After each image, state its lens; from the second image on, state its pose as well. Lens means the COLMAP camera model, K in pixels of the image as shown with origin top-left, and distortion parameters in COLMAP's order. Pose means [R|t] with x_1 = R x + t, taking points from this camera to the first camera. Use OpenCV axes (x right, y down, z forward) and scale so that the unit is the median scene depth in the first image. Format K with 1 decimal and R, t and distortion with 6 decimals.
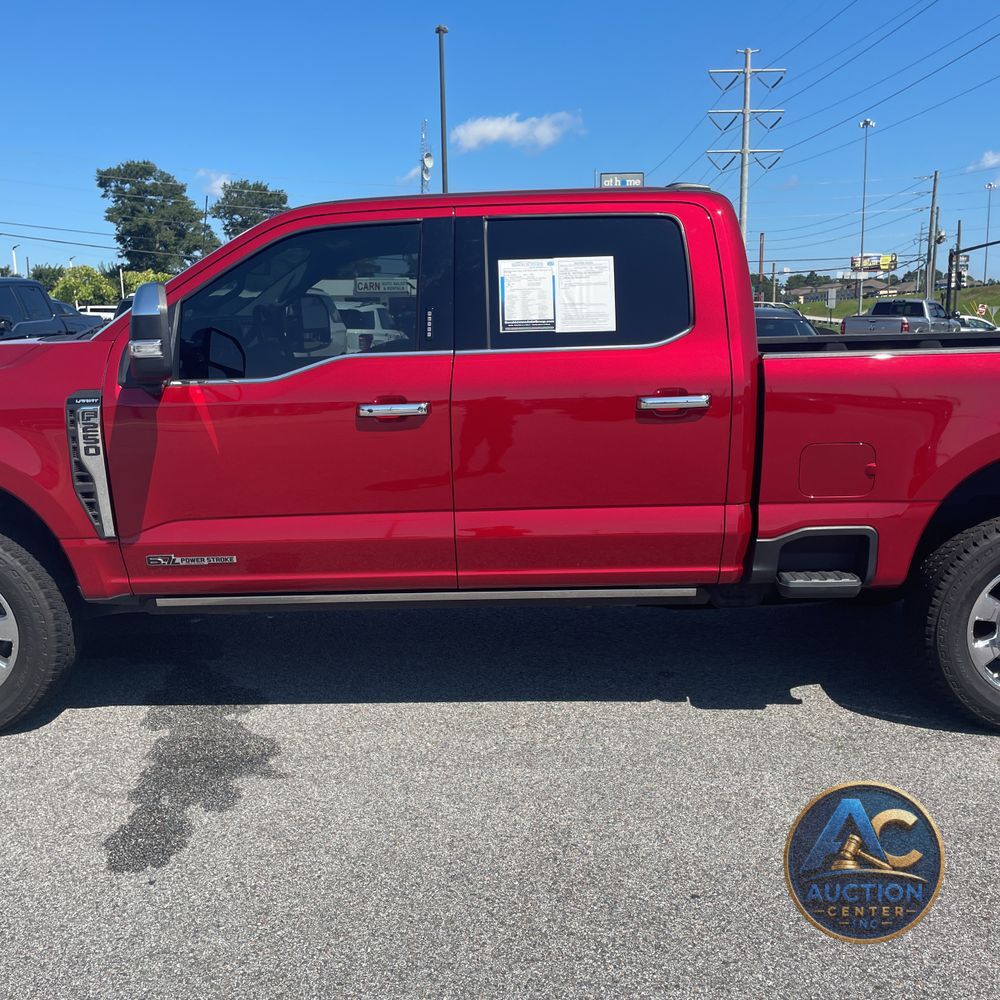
lens RADIAL K [[1010.8, 0, 500.0], [0, 1010.8, 500.0], [0, 0, 1]] dist [0.094012, -0.131150]
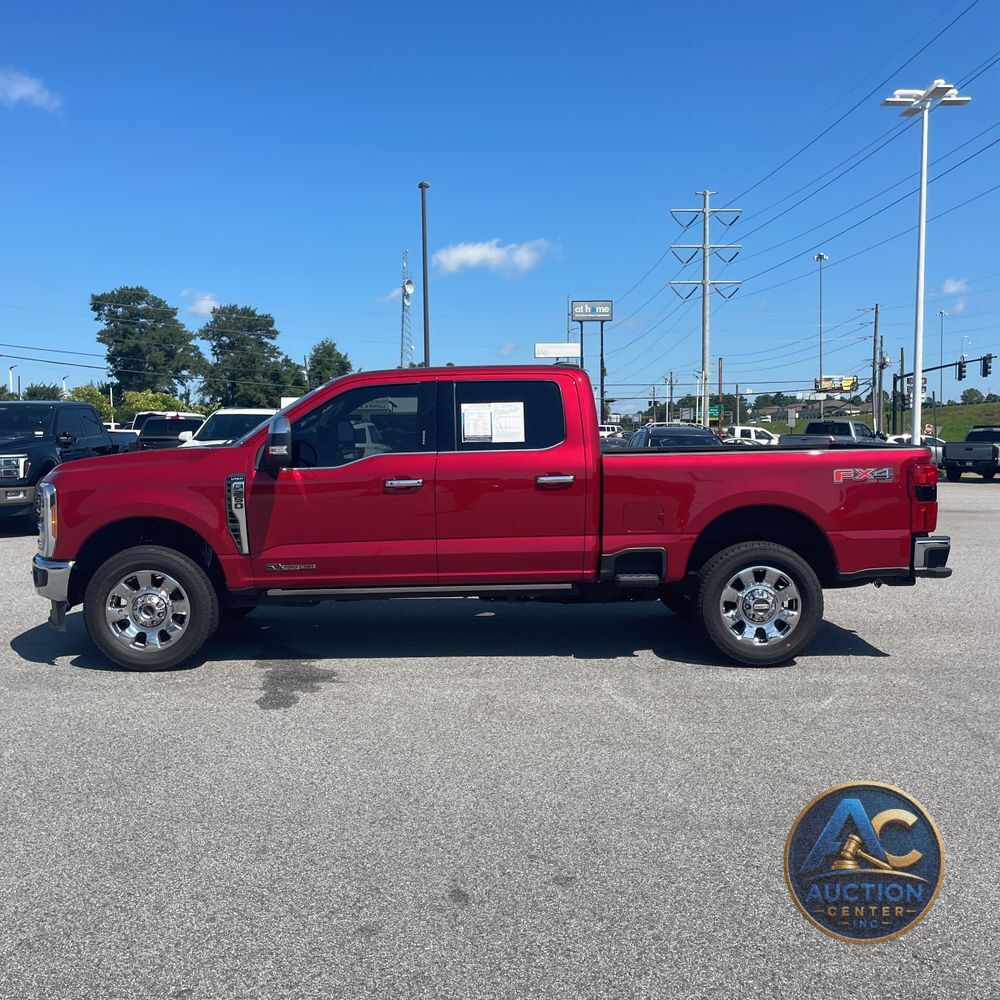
lens RADIAL K [[1010.8, 0, 500.0], [0, 1010.8, 500.0], [0, 0, 1]] dist [0.094012, -0.131150]
pose [[0.999758, 0.001397, 0.021957, 0.026180], [0.001083, 0.993649, -0.112519, 0.132224], [-0.021975, 0.112515, 0.993407, -0.740211]]
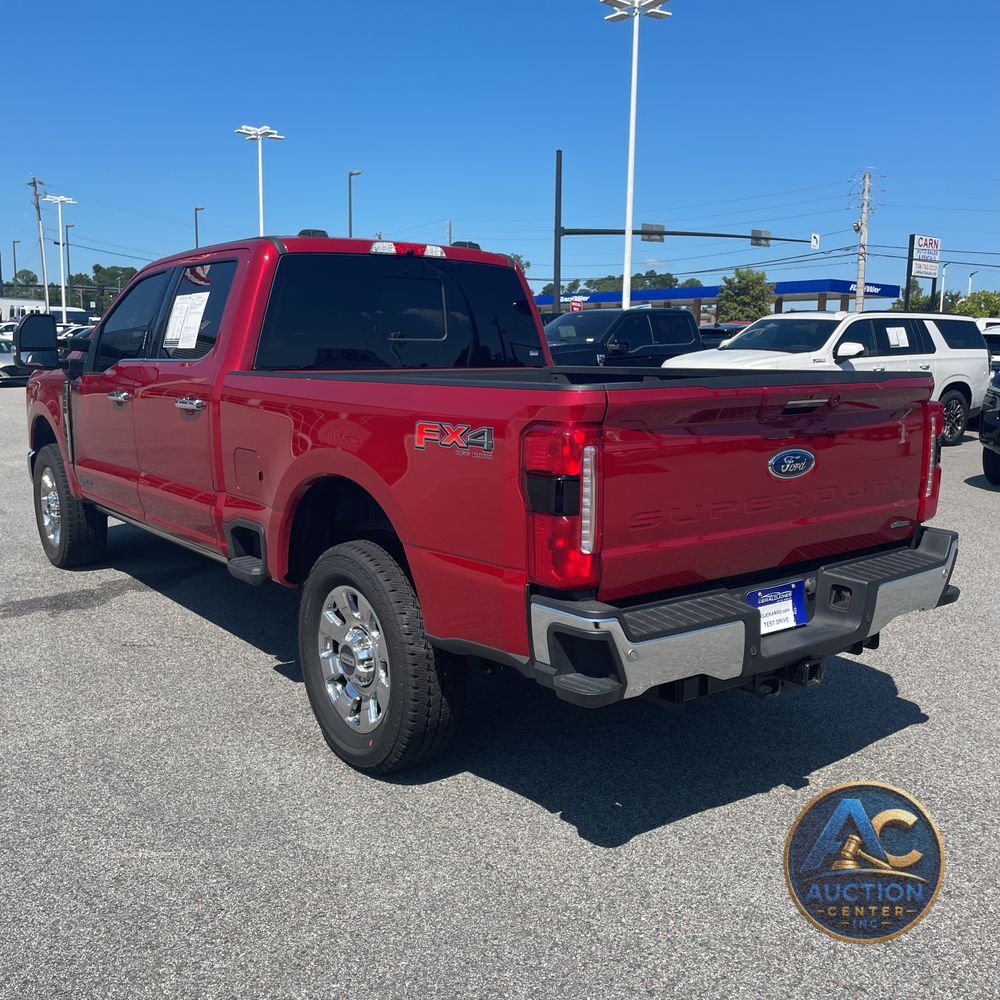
lens RADIAL K [[1010.8, 0, 500.0], [0, 1010.8, 500.0], [0, 0, 1]] dist [0.094012, -0.131150]
pose [[0.609013, 0.137802, -0.781098, 1.280970], [-0.156802, 0.986274, 0.051742, -0.093550], [0.777506, 0.090966, 0.622261, 0.456319]]
